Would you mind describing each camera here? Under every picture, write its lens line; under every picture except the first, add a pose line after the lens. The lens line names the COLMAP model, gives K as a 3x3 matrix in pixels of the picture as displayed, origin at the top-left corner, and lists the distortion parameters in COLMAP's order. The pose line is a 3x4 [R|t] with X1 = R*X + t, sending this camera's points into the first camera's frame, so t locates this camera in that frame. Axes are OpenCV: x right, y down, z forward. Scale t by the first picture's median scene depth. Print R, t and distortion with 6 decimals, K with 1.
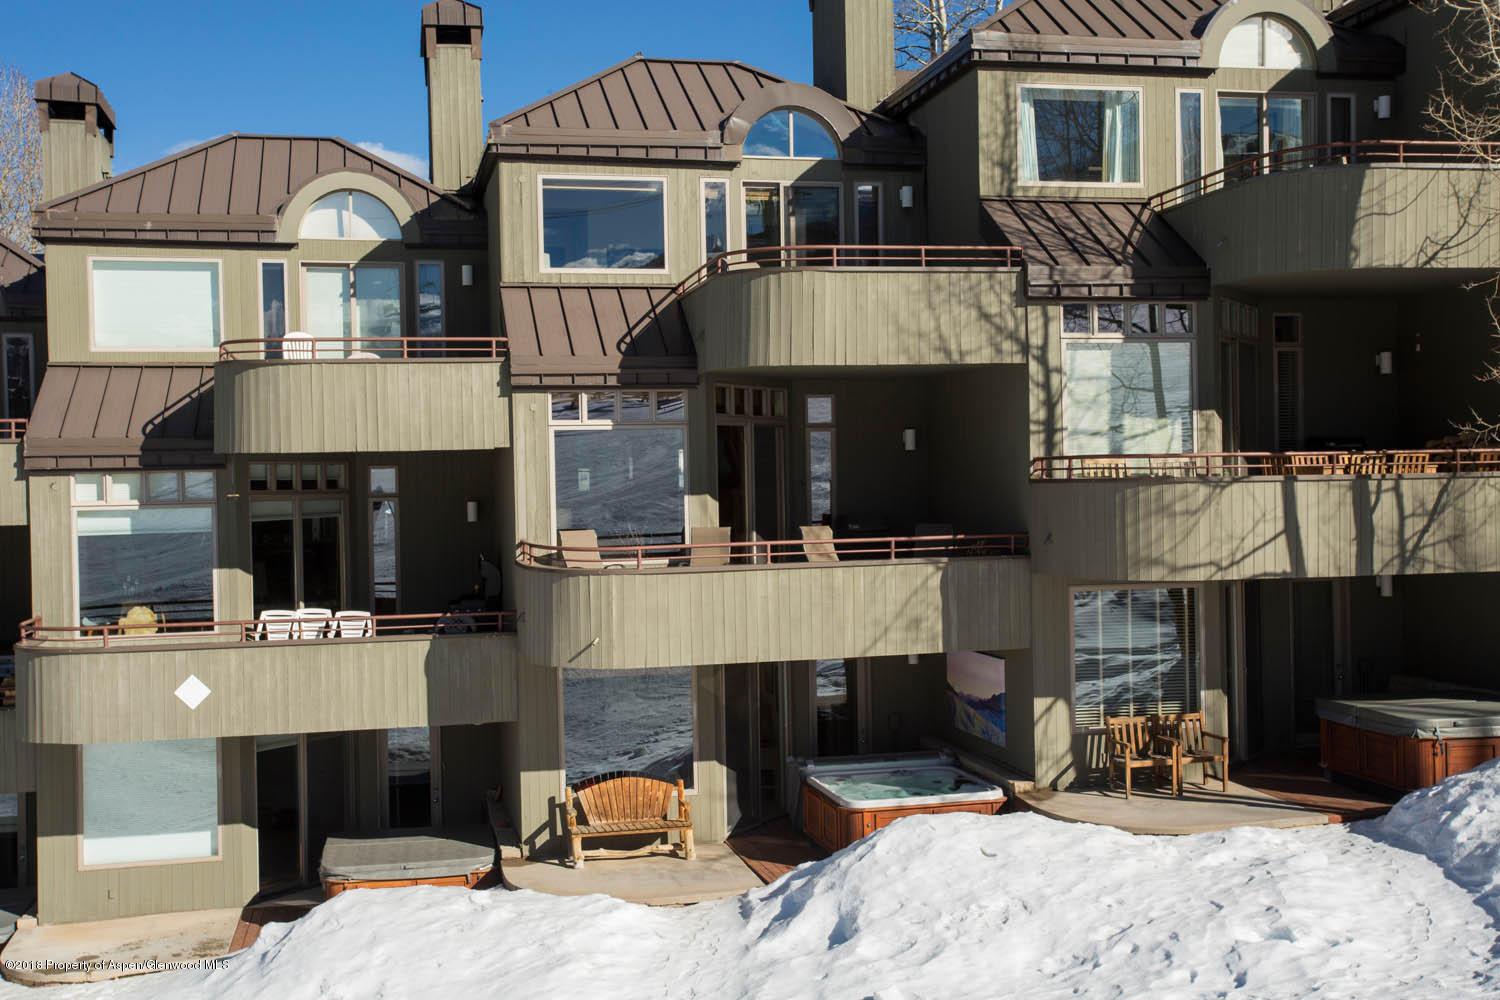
lens RADIAL K [[1644.6, 0, 735.0], [0, 1644.6, 495.5], [0, 0, 1]] dist [0.039556, 0.000000]
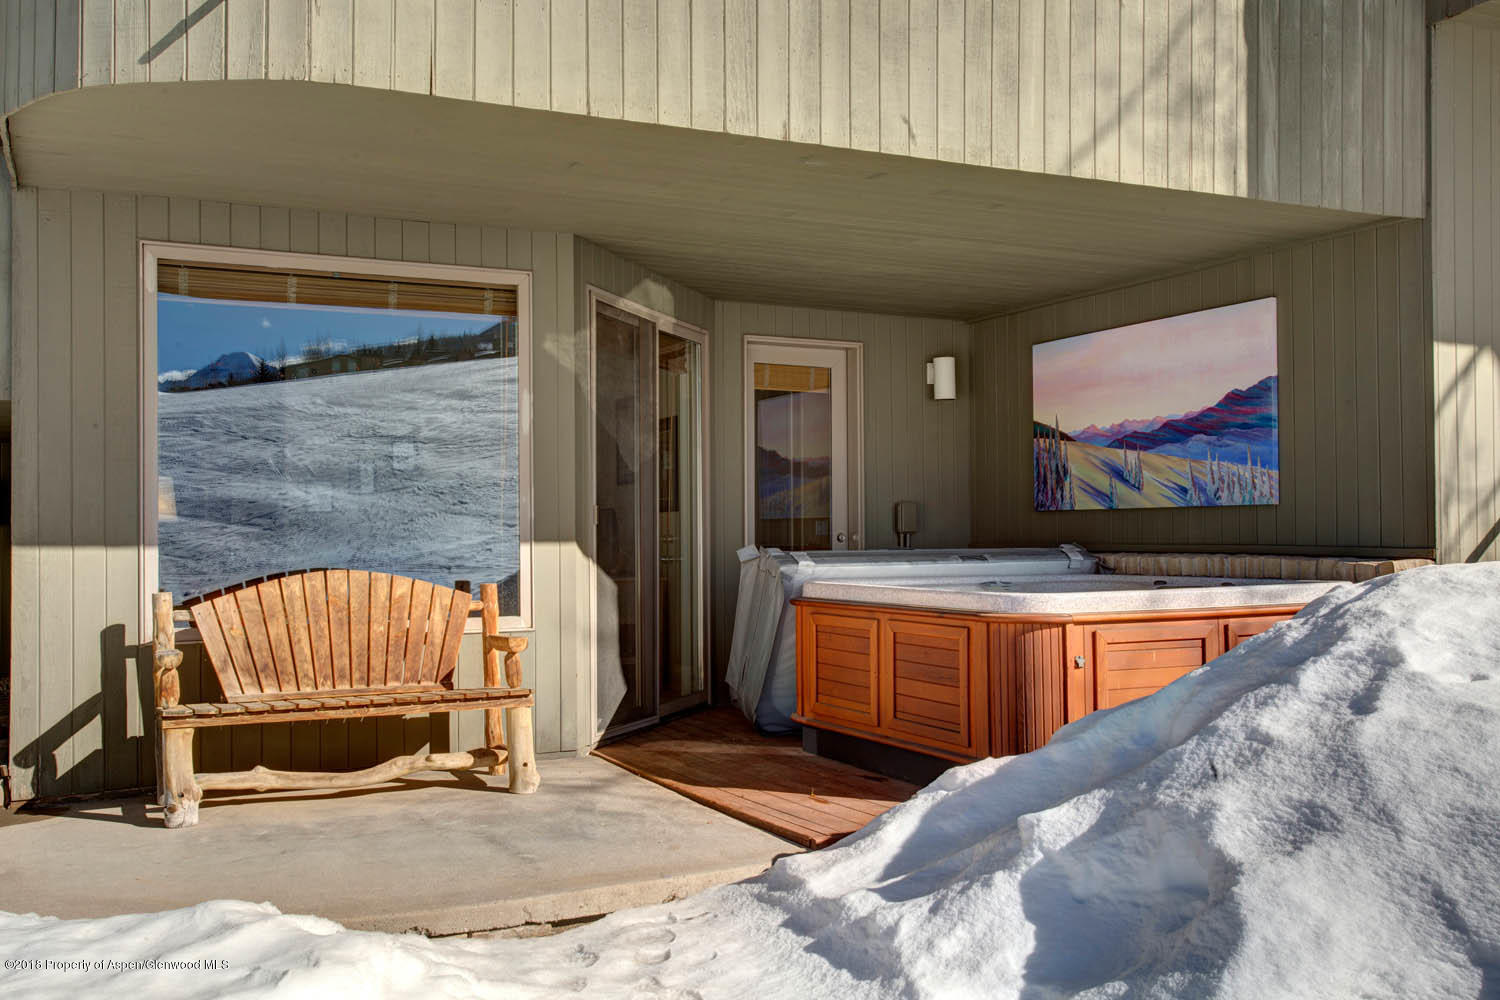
lens RADIAL K [[1367.9, 0, 743.0], [0, 1367.9, 494.8], [0, 0, 1]] dist [0.015018, 0.000000]
pose [[0.972163, 0.022057, 0.233264, -0.050569], [-0.011977, 0.998936, -0.044541, 0.167070], [-0.233998, 0.040508, 0.971393, 0.689317]]
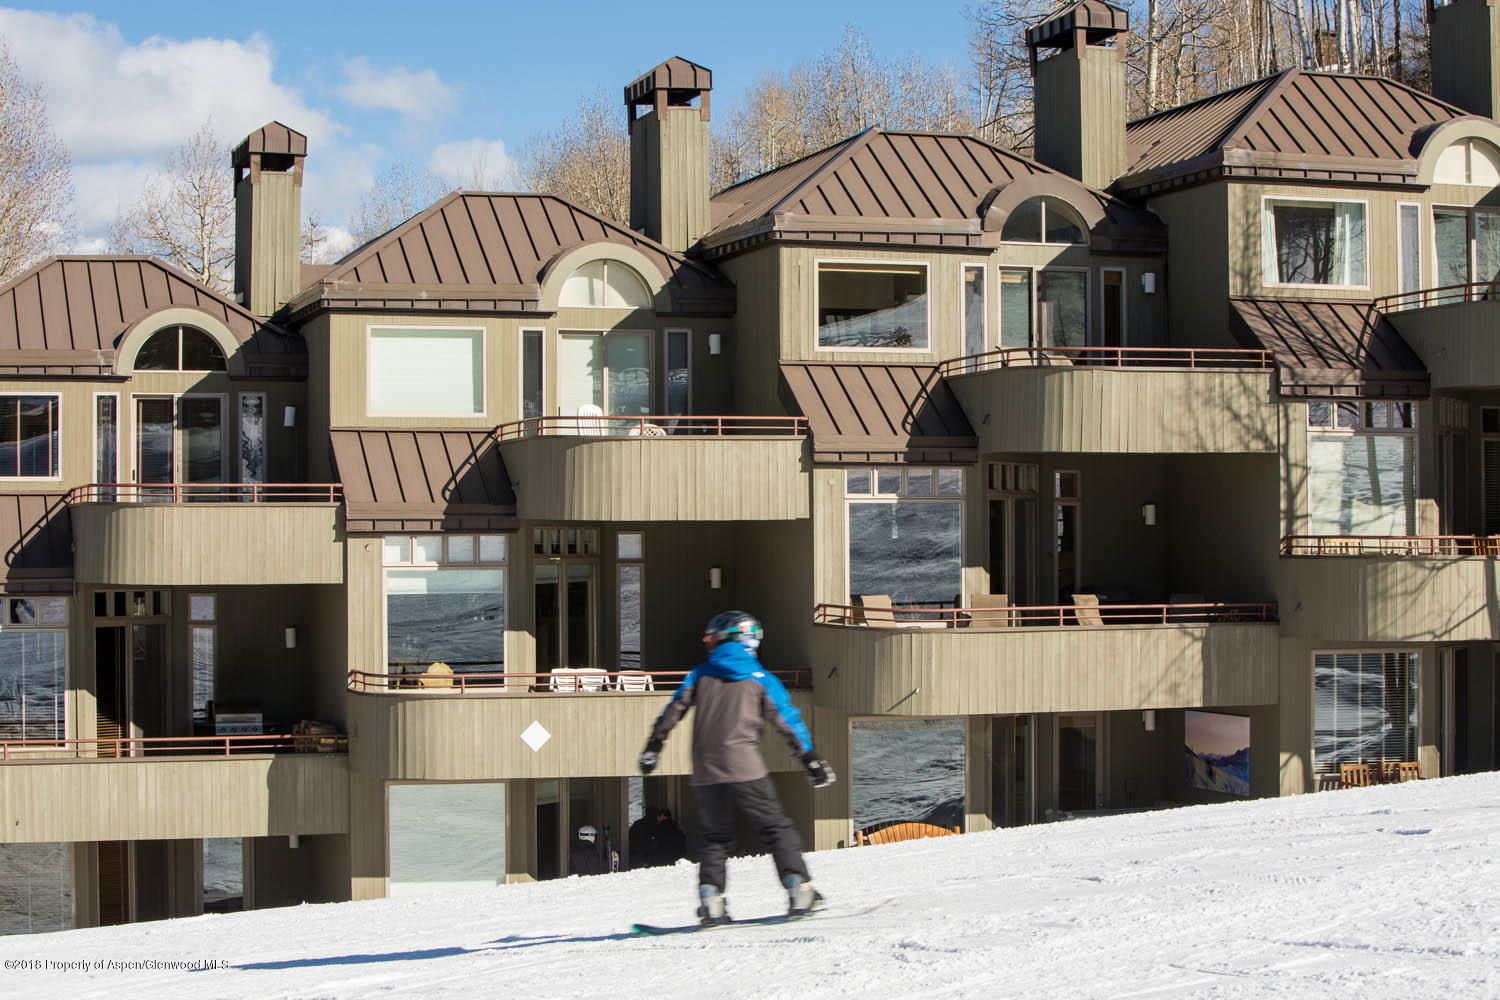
lens RADIAL K [[3034.2, 0, 730.3], [0, 3034.2, 549.9], [0, 0, 1]] dist [-0.314048, 0.000000]
pose [[0.996800, 0.015482, 0.078421, -0.343714], [-0.014887, 0.999856, -0.008166, 0.008608], [-0.078536, 0.006973, 0.996887, -0.983624]]
